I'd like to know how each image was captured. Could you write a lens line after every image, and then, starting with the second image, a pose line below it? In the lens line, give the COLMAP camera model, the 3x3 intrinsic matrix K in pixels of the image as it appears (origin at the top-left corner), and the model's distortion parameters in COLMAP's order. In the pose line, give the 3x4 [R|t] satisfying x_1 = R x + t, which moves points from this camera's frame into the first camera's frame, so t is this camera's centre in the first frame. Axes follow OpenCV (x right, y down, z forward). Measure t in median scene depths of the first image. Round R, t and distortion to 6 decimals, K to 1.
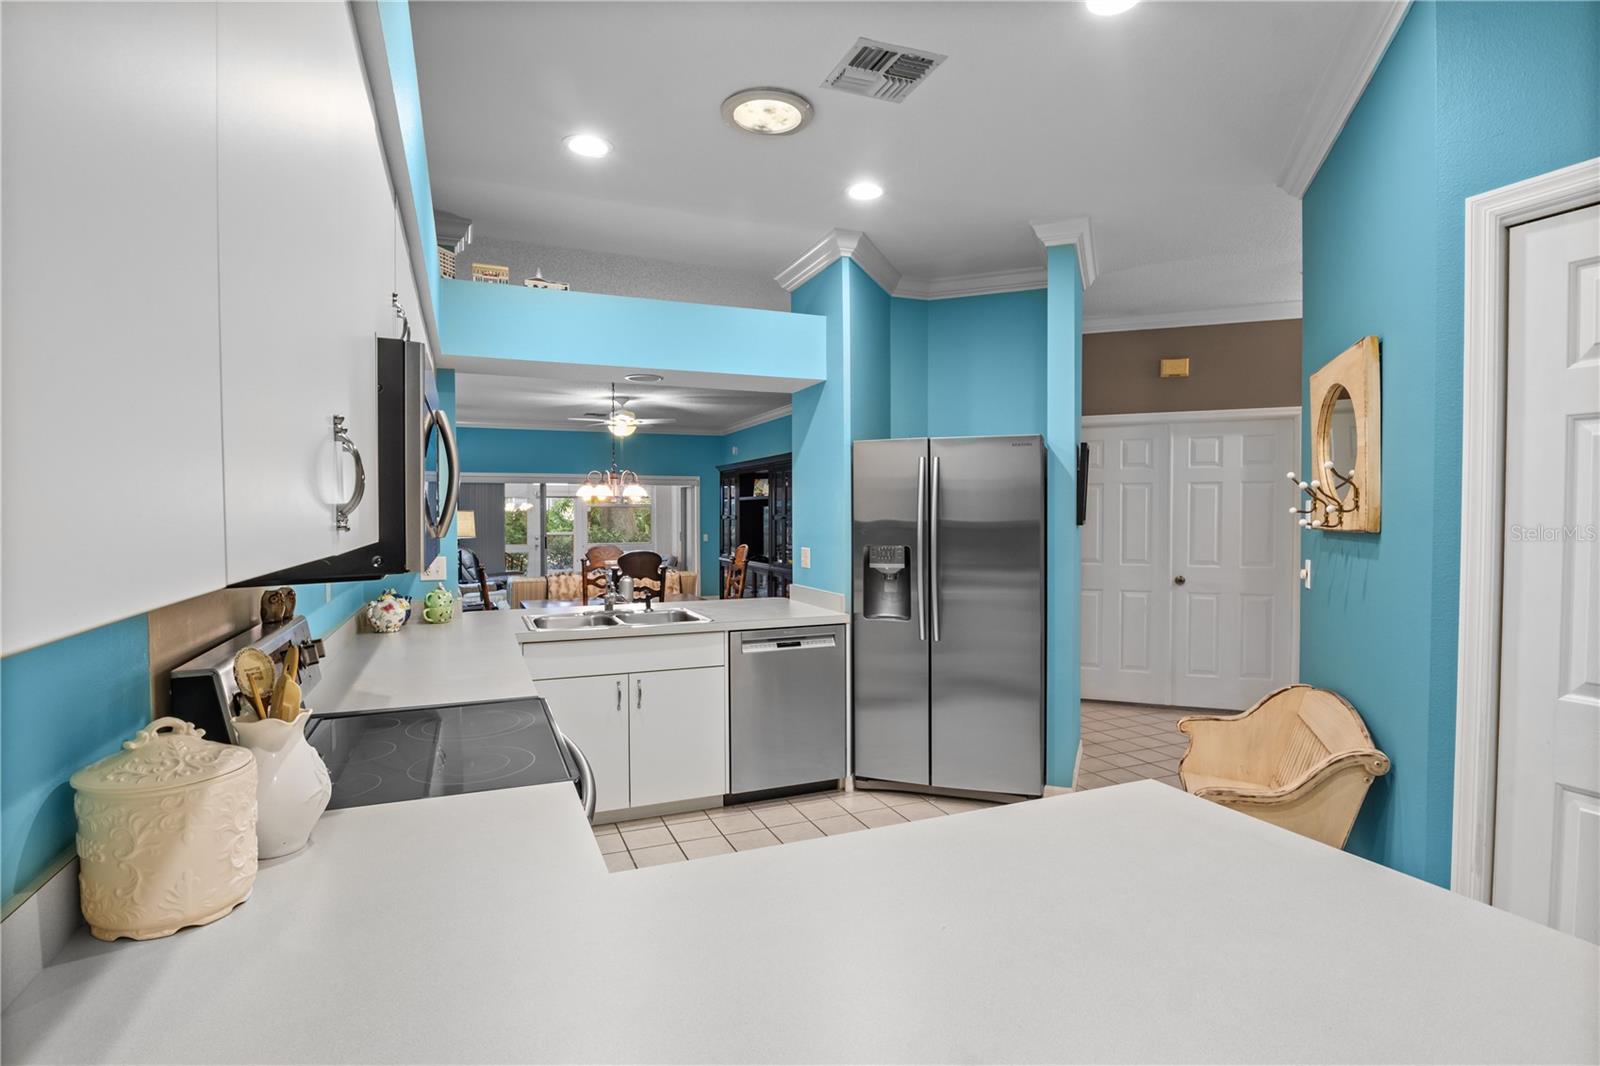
lens RADIAL K [[796.8, 0, 802.3], [0, 796.8, 536.8], [0, 0, 1]] dist [-0.019068, -0.001033]
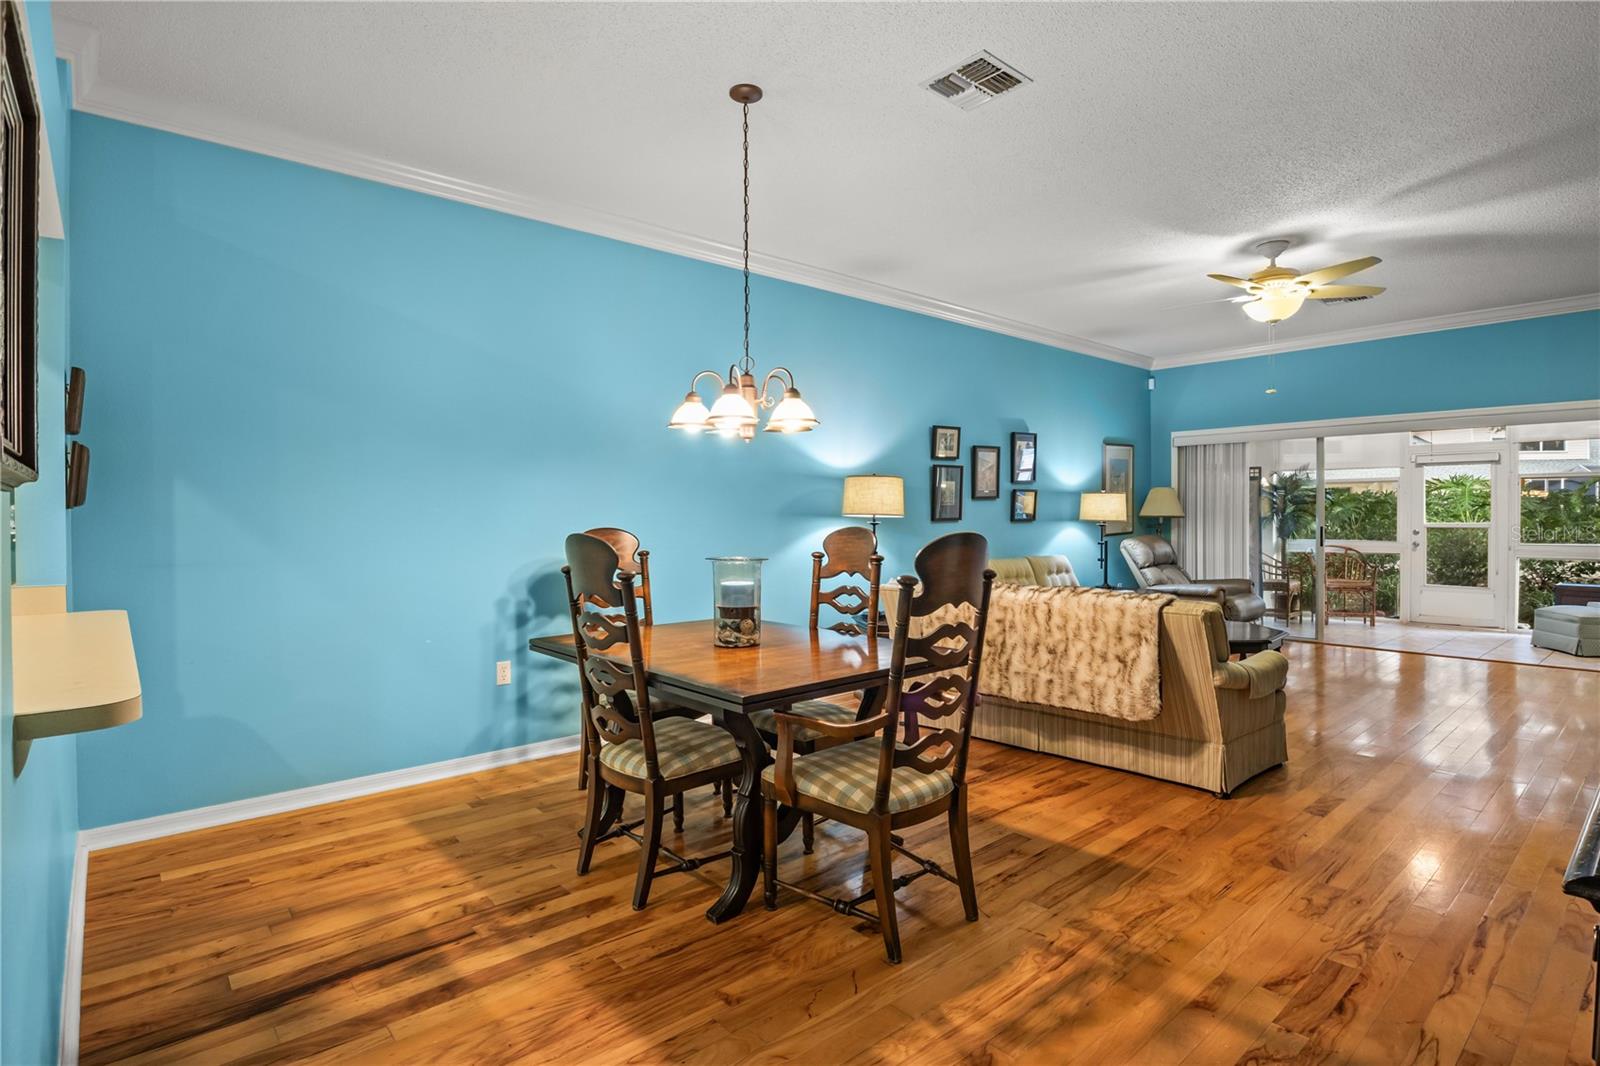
lens RADIAL K [[801.0, 0, 802.1], [0, 801.0, 524.9], [0, 0, 1]] dist [-0.018153, -0.000556]
pose [[0.319727, 0.013052, -0.947420, 0.403435], [-0.019955, 0.999776, 0.007039, 0.010372], [0.947300, 0.016656, 0.319916, 1.473108]]
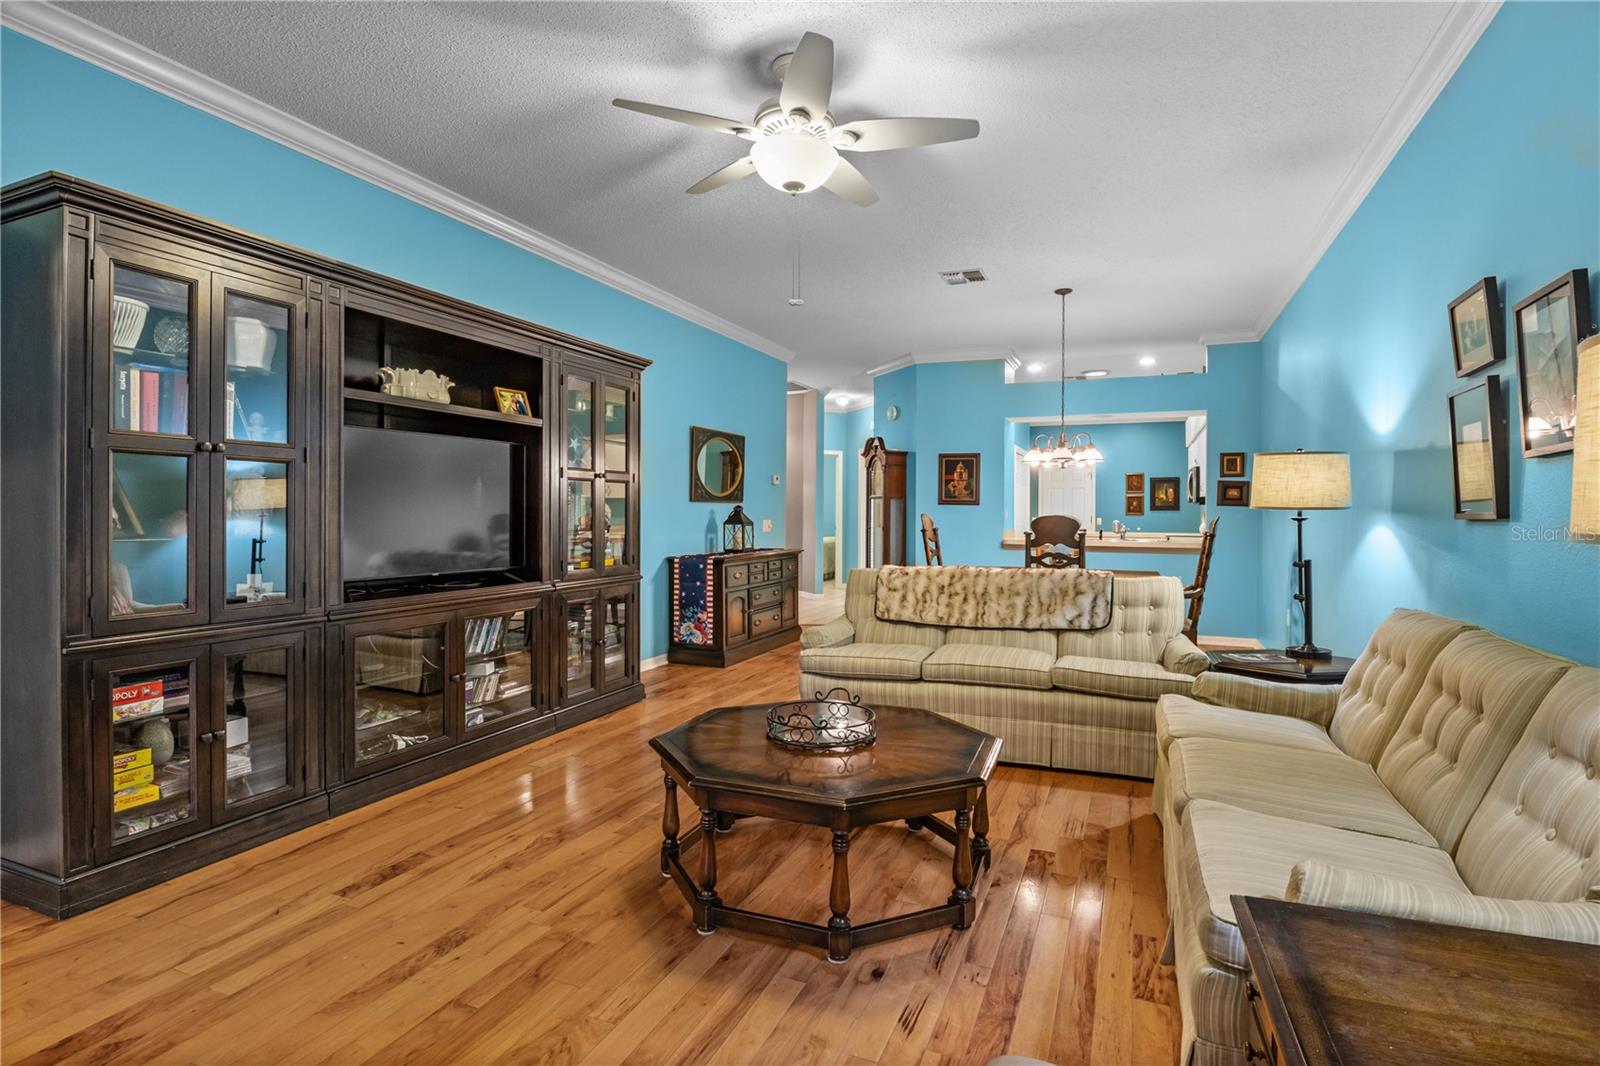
lens RADIAL K [[799.6, 0, 802.2], [0, 799.6, 513.1], [0, 0, 1]] dist [-0.017585, -0.000728]
pose [[-0.707971, -0.002006, 0.706239, -1.179023], [0.015270, 0.999719, 0.018146, -0.019329], [-0.706076, 0.023631, -0.707741, 3.205546]]
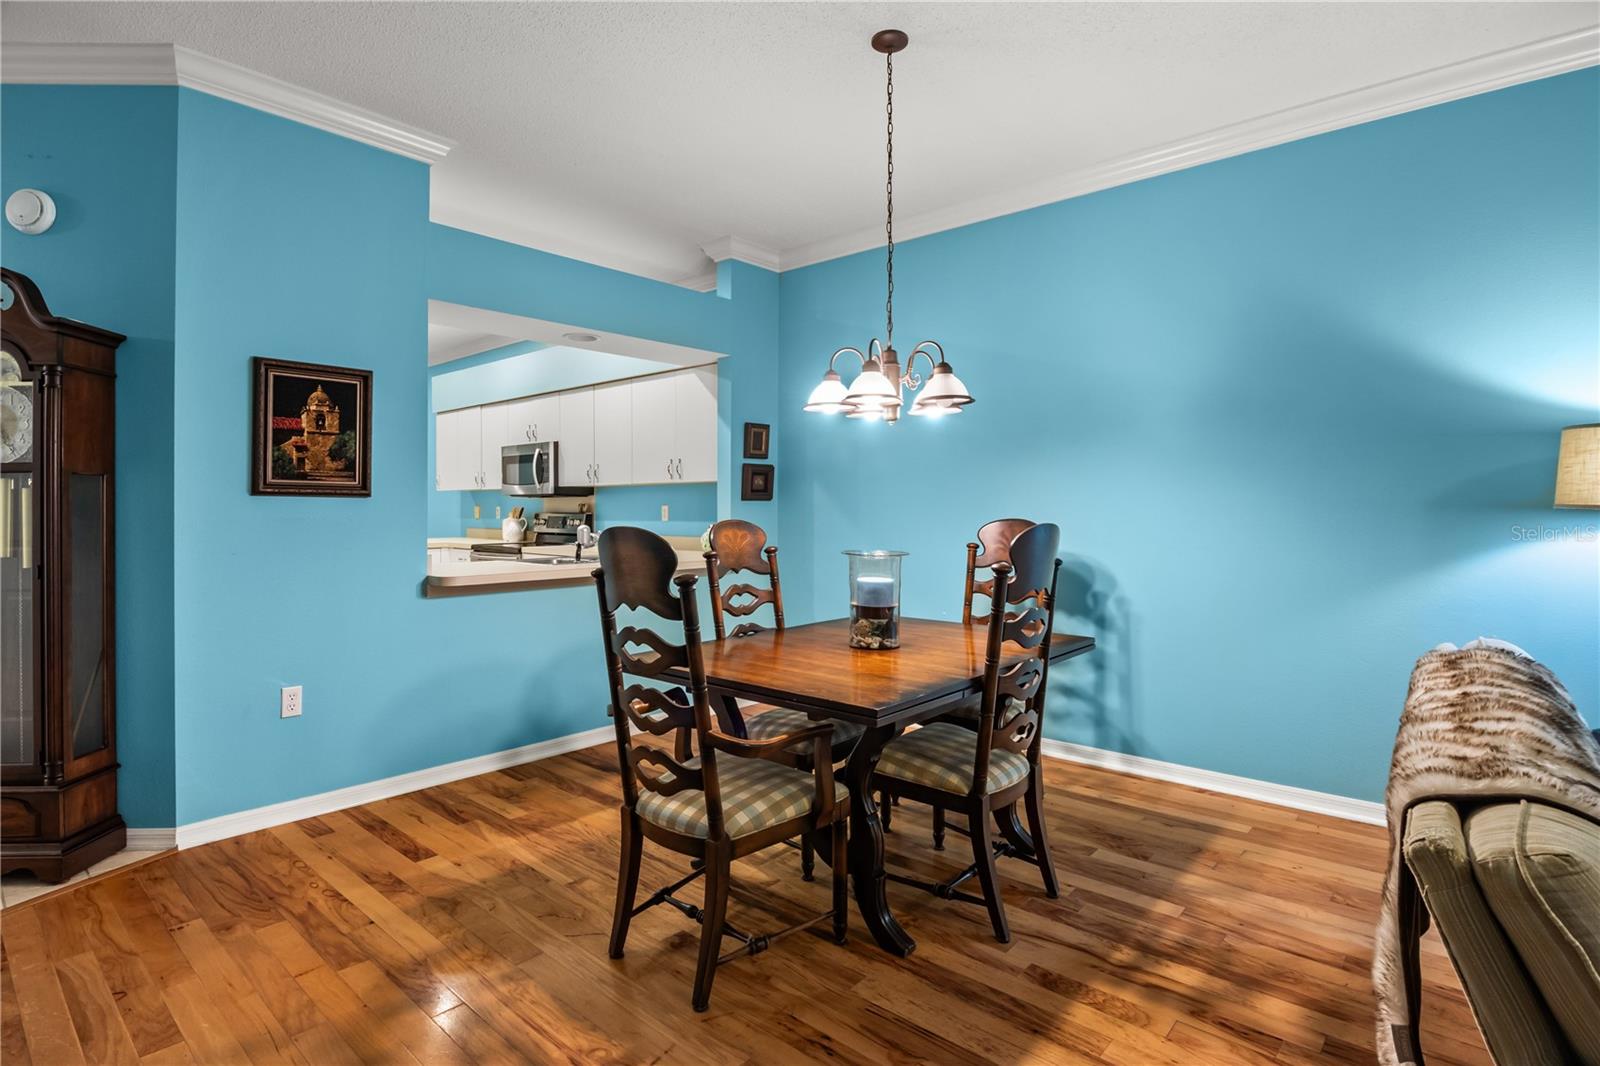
lens RADIAL K [[809.2, 0, 806.7], [0, 809.2, 501.3], [0, 0, 1]] dist [-0.011675, -0.000688]
pose [[-0.895172, 0.000499, -0.445721, -0.001391], [-0.008847, 0.999782, 0.018887, -0.010840], [0.445634, 0.020851, -0.894973, 2.339039]]
